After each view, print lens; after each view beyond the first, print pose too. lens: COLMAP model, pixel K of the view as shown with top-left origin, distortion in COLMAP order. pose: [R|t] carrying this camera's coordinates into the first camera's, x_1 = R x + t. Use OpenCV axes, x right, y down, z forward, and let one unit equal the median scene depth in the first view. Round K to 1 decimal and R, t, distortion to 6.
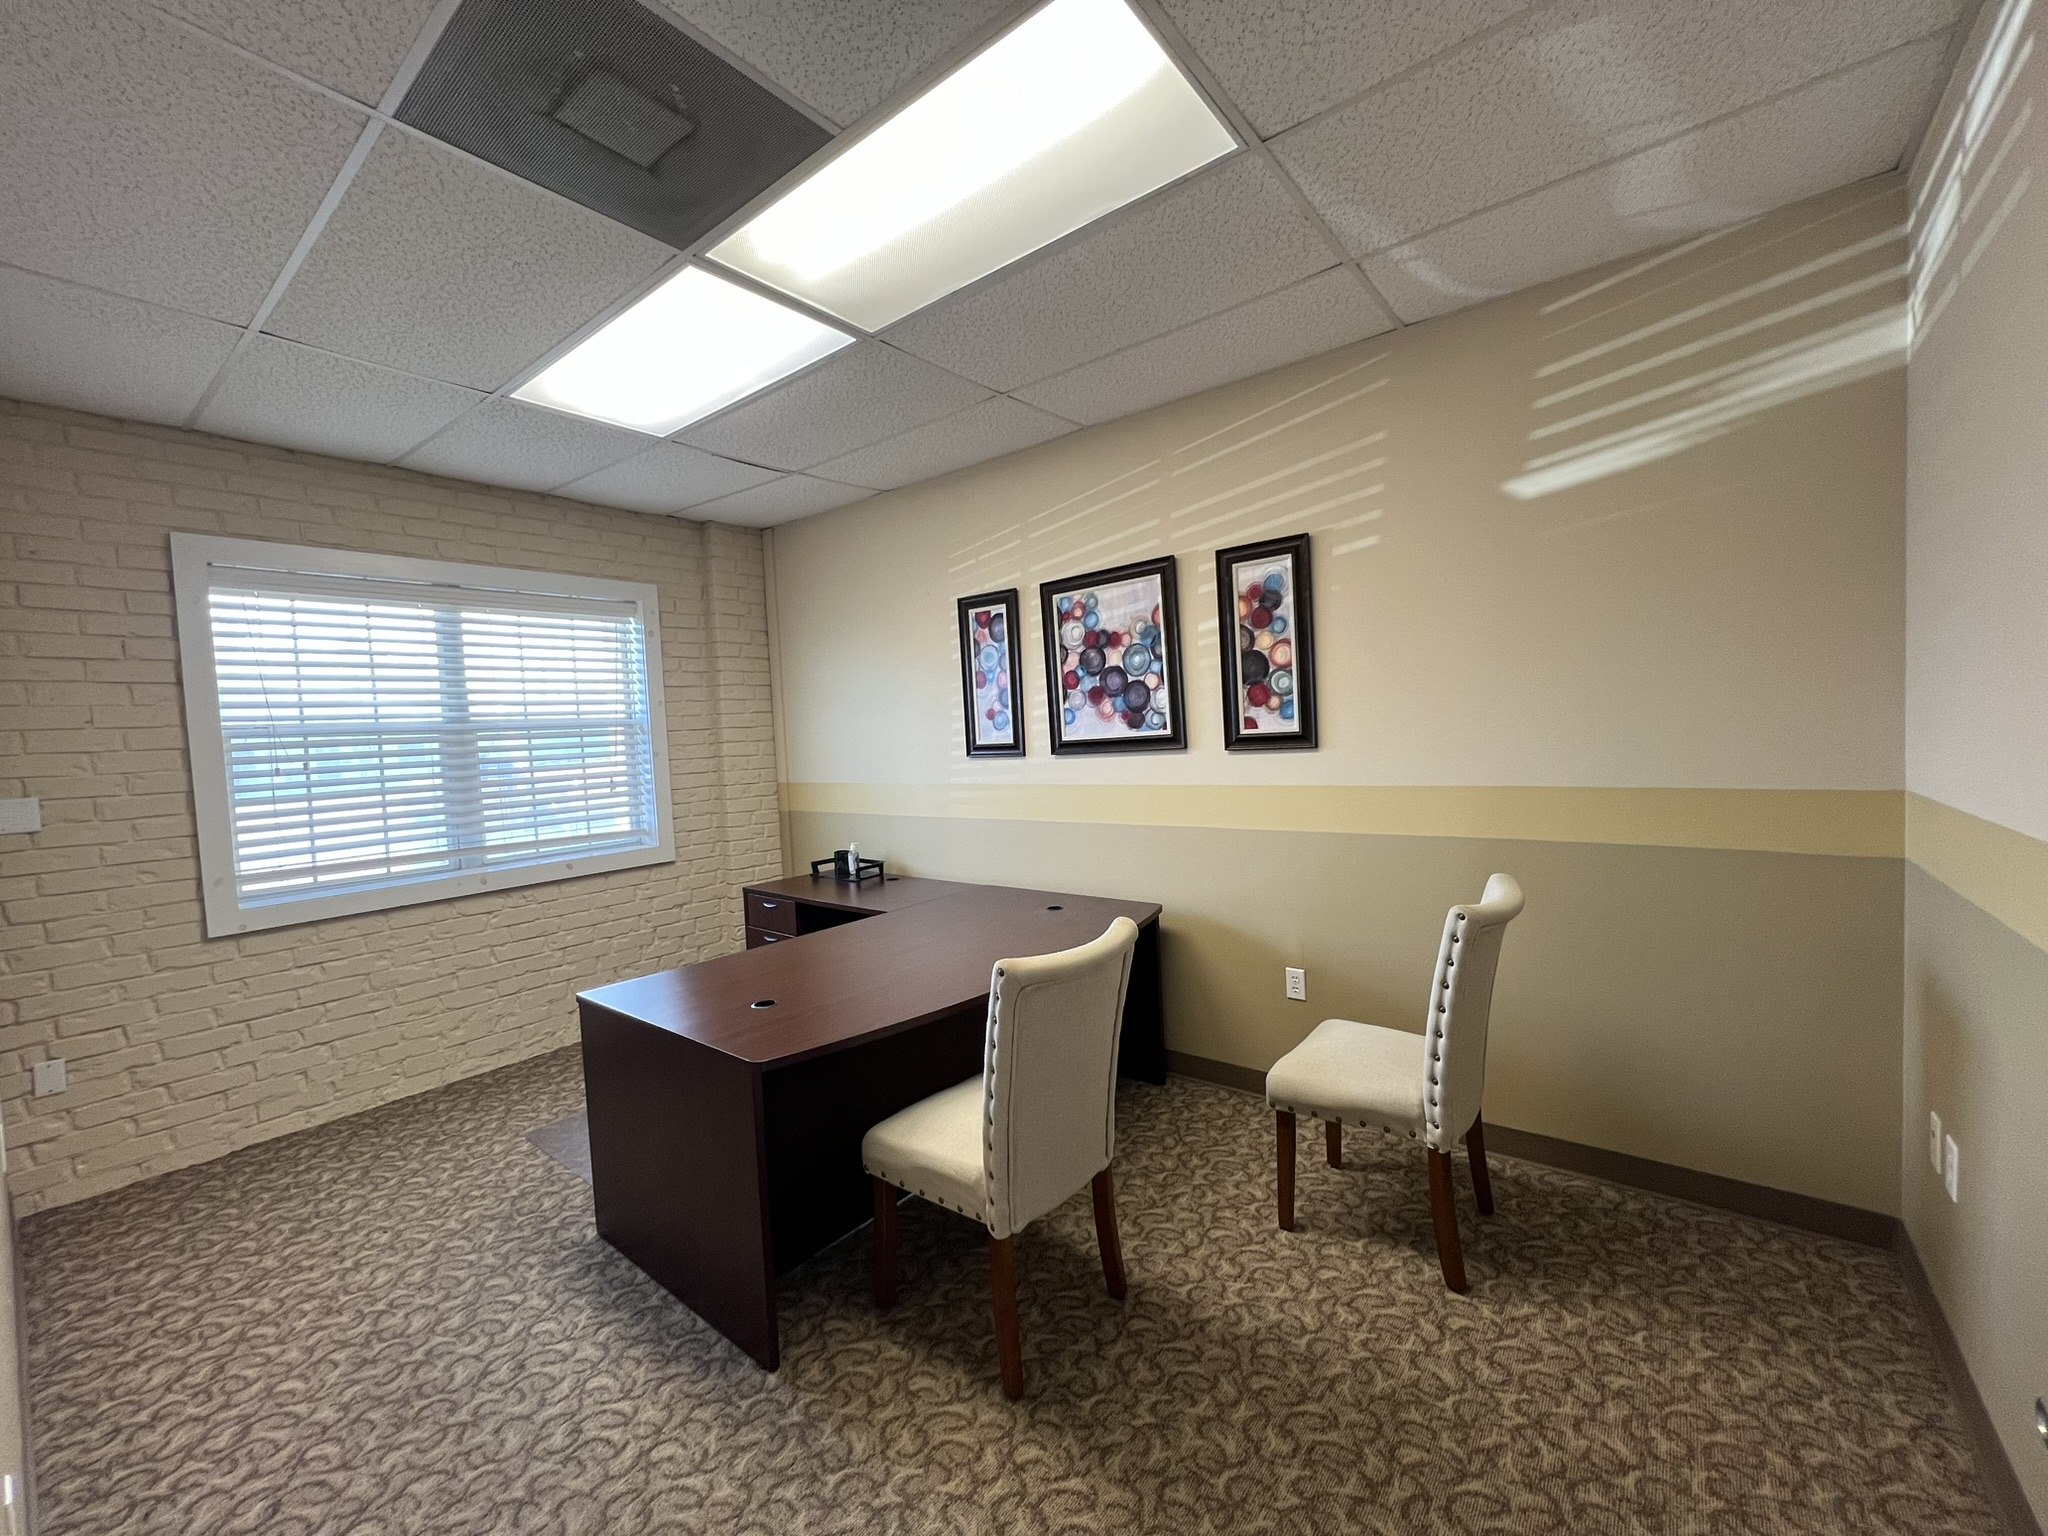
lens RADIAL K [[825.3, 0, 1013.6], [0, 825.3, 766.7], [0, 0, 1]] dist [-0.001890, -0.000133]
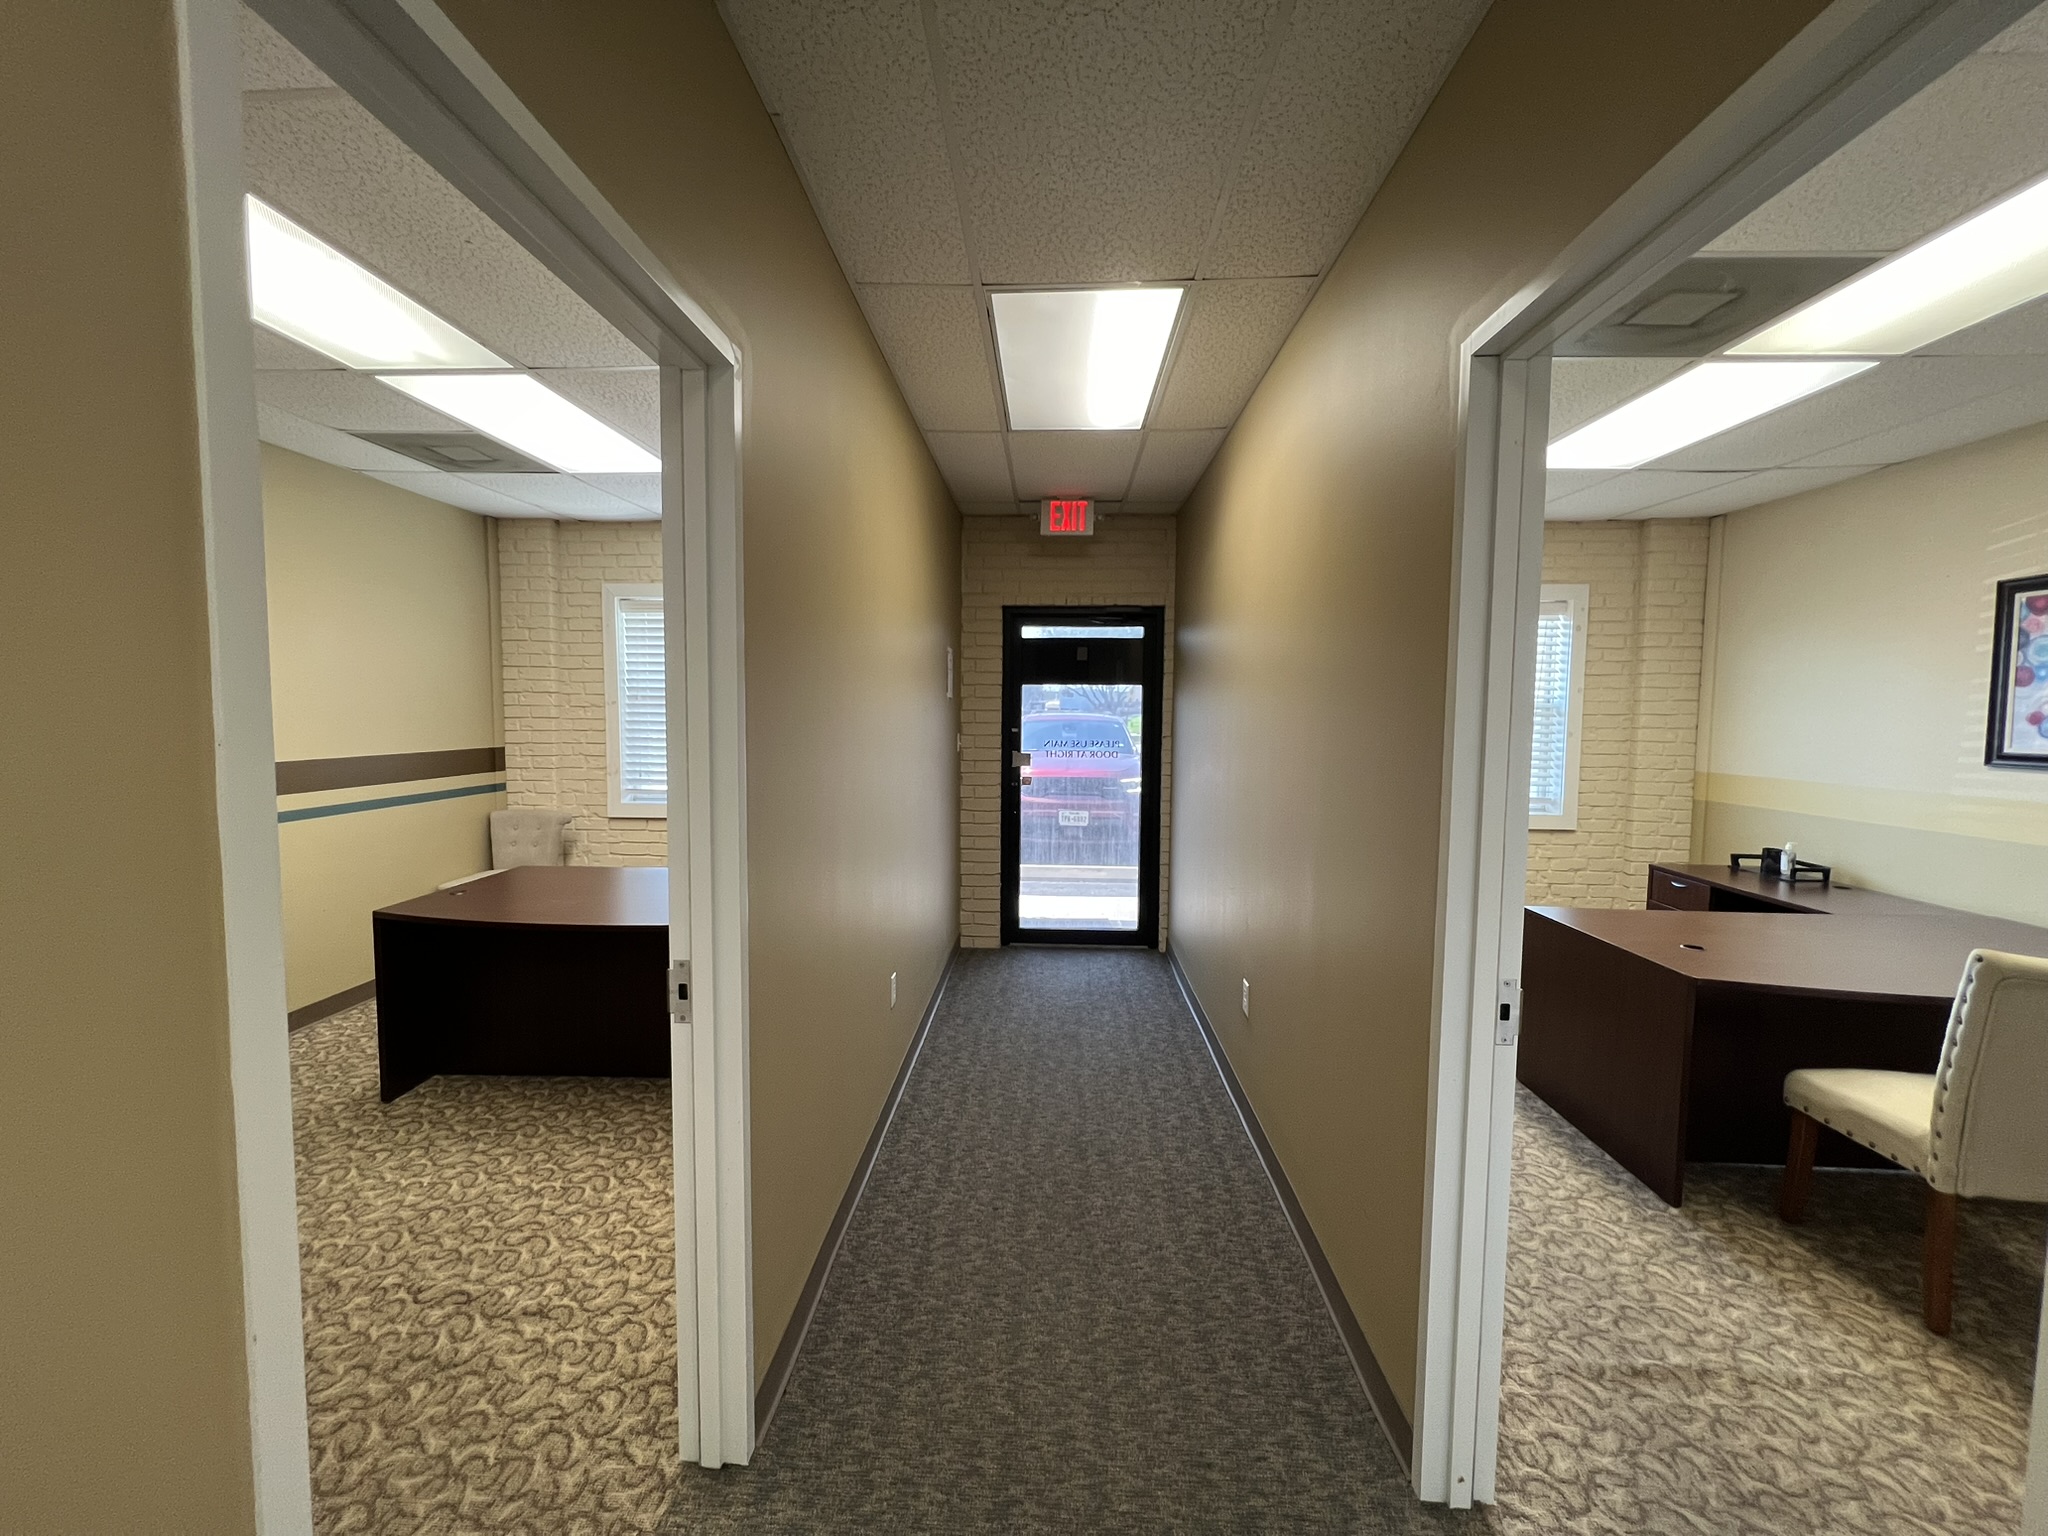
lens RADIAL K [[825.3, 0, 1013.6], [0, 825.3, 766.7], [0, 0, 1]] dist [-0.001890, -0.000133]
pose [[0.588430, 0.105960, -0.801575, 0.036965], [-0.074829, 0.994258, 0.076499, -0.001084], [0.805078, 0.014966, 0.592980, -0.336271]]
